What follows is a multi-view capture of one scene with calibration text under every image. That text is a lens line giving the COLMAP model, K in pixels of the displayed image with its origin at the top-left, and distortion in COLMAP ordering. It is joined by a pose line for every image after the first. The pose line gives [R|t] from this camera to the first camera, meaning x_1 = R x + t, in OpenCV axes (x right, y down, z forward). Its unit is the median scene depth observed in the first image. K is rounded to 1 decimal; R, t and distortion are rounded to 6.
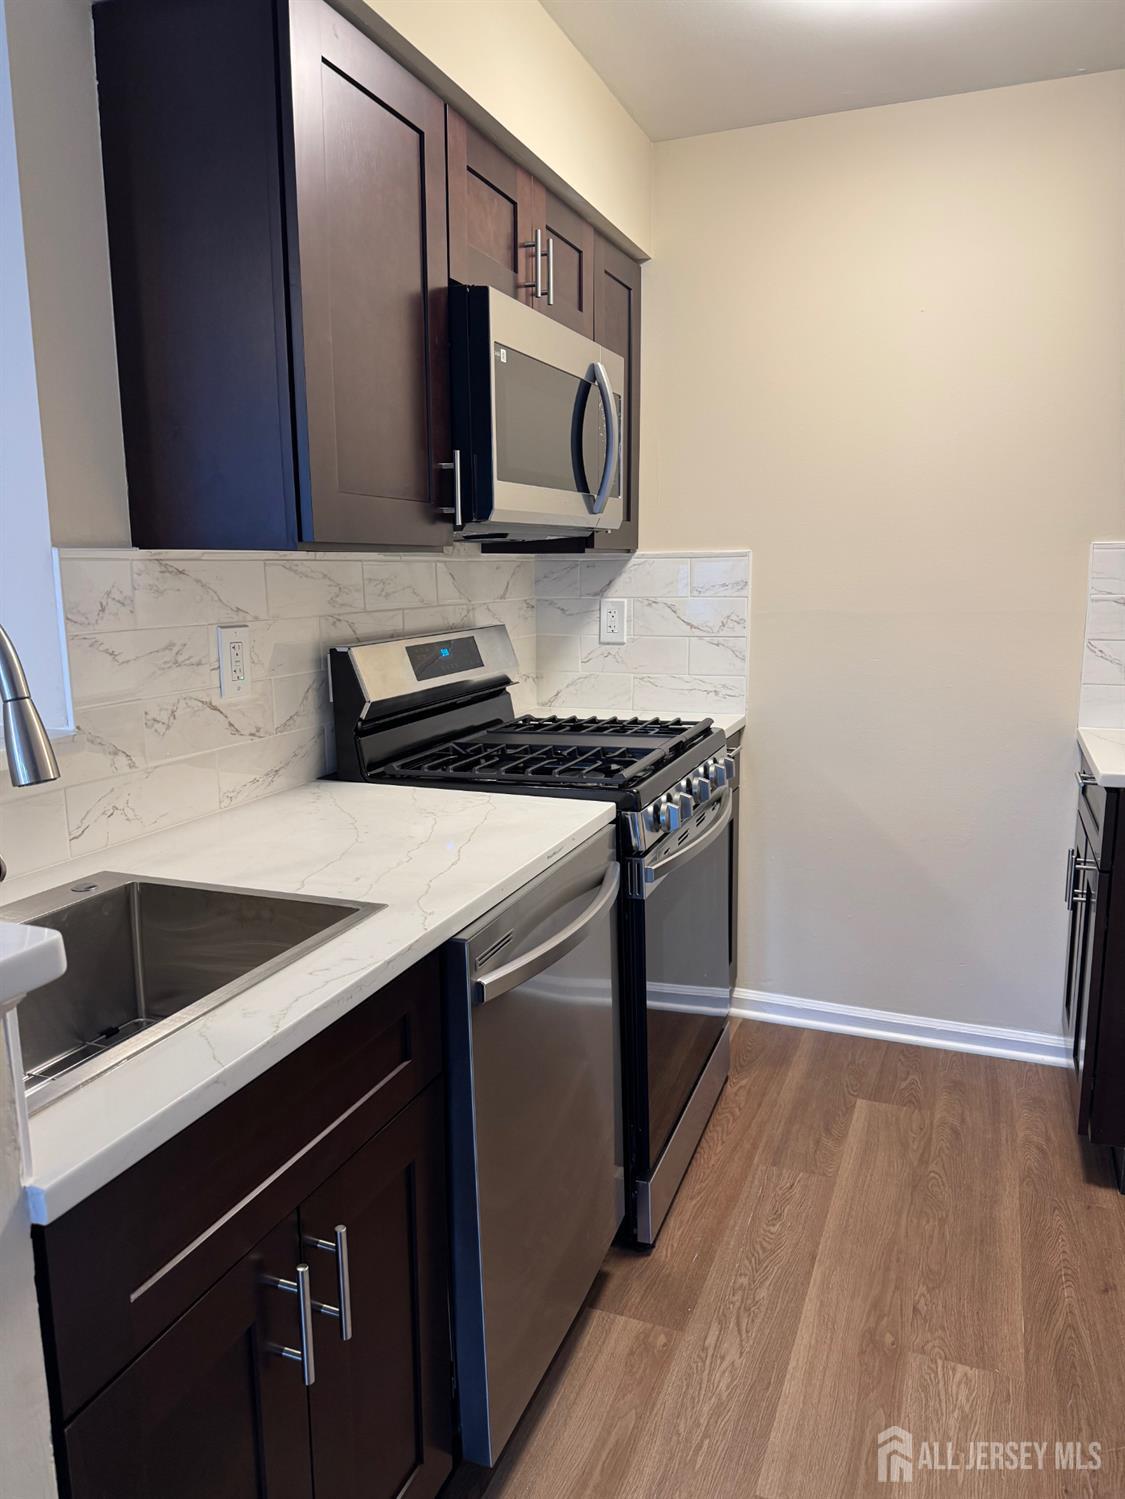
lens RADIAL K [[1060.0, 0, 562.5], [0, 1060.0, 749.5], [0, 0, 1]] dist [0.079882, -0.093429]
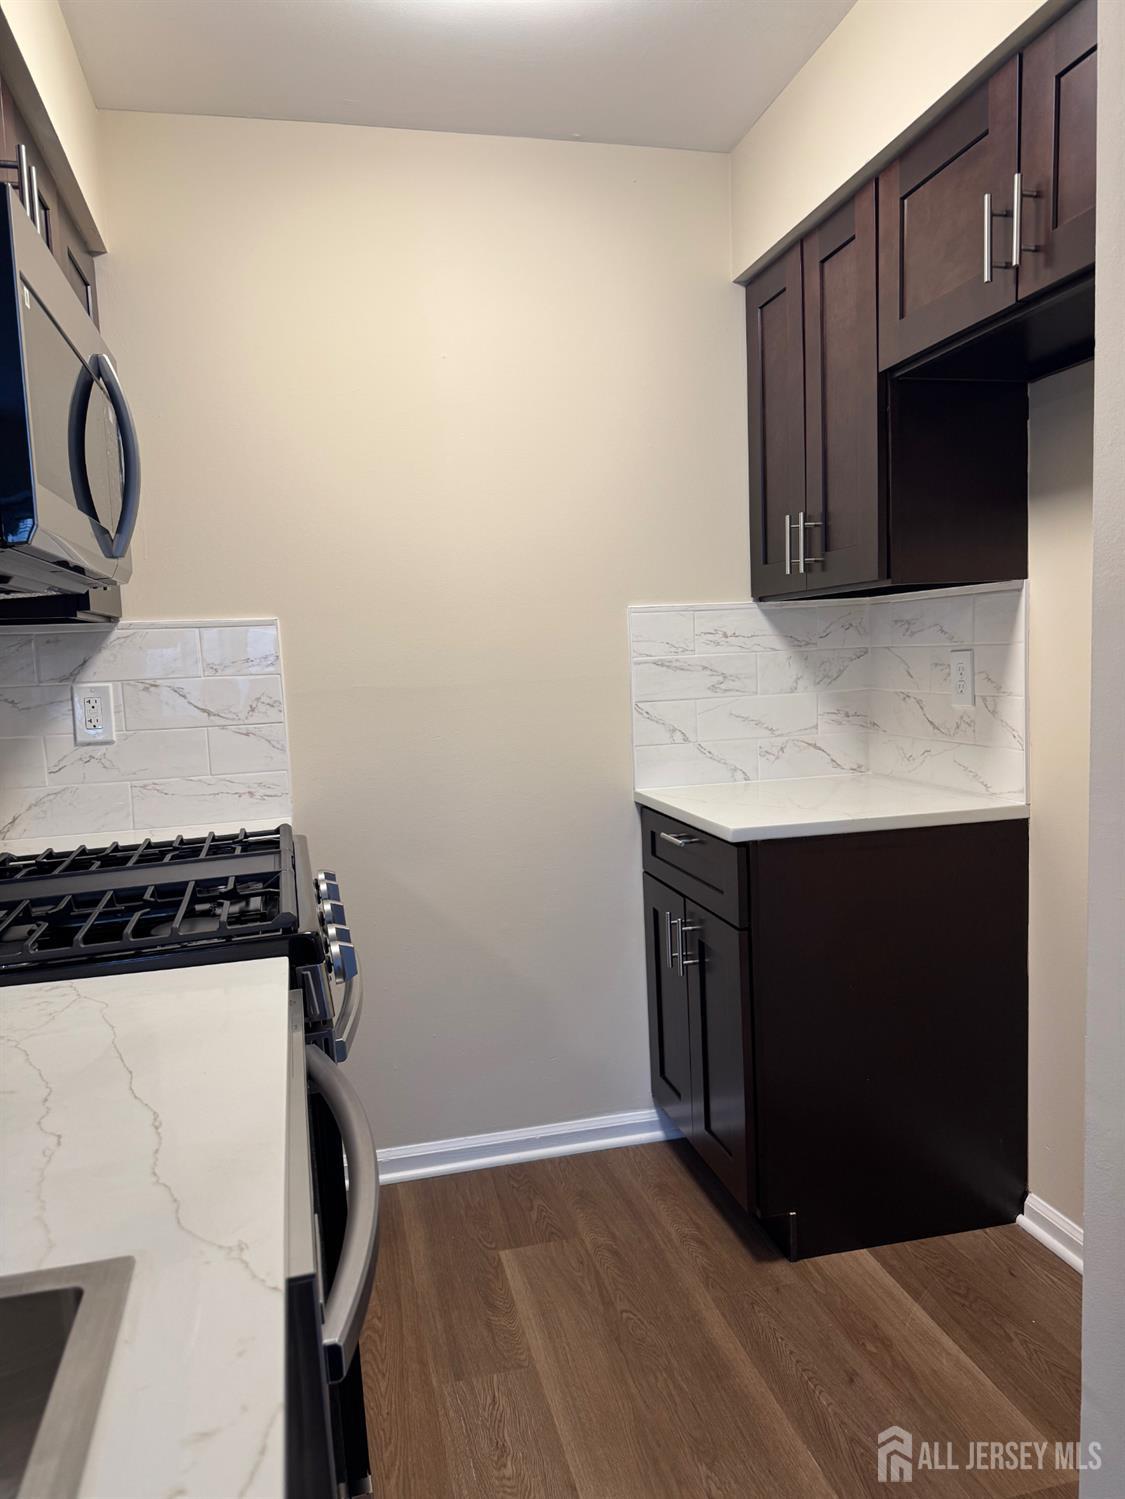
lens RADIAL K [[1065.9, 0, 561.1], [0, 1065.9, 761.9], [0, 0, 1]] dist [0.034590, -0.037436]
pose [[0.816126, -0.083699, 0.571781, -0.142975], [0.130135, 0.990659, -0.040732, -0.017227], [-0.563031, 0.107651, 0.819395, 0.247745]]
